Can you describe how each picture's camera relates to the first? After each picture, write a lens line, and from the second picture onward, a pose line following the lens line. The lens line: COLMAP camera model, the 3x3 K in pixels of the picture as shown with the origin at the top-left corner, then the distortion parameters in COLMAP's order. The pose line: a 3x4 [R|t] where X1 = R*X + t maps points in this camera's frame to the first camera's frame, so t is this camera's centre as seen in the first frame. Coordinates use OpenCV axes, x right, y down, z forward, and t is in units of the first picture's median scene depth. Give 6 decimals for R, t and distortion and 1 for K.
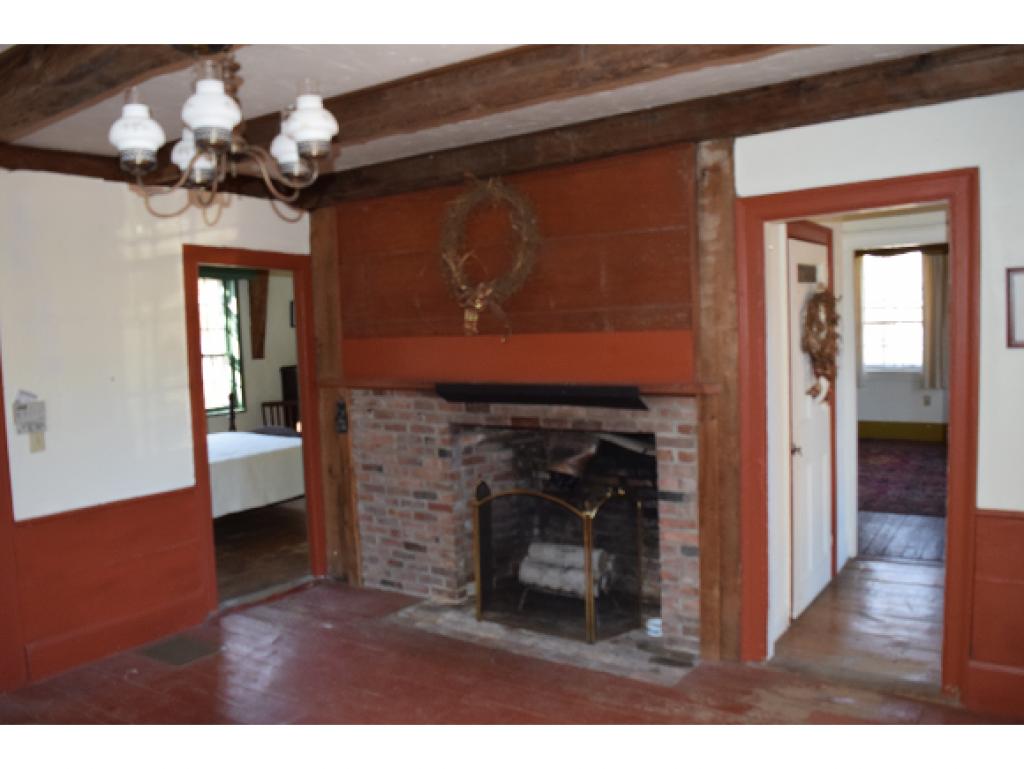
lens RADIAL K [[814.4, 0, 512.0], [0, 814.4, 384.5], [0, 0, 1]] dist [-0.101317, 0.029008]
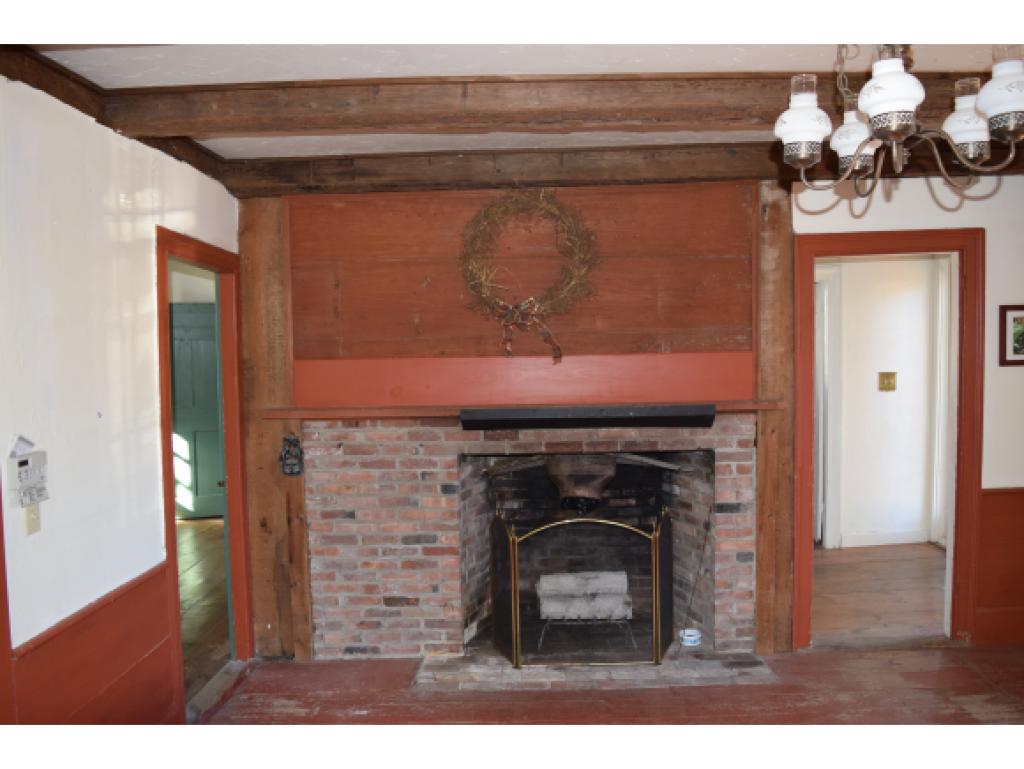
lens RADIAL K [[814.4, 0, 512.0], [0, 814.4, 384.5], [0, 0, 1]] dist [-0.101317, 0.029008]
pose [[0.837761, -0.011557, 0.545914, -0.526073], [0.031474, 0.999136, -0.027148, -0.003034], [-0.545129, 0.039926, 0.837401, 0.224054]]
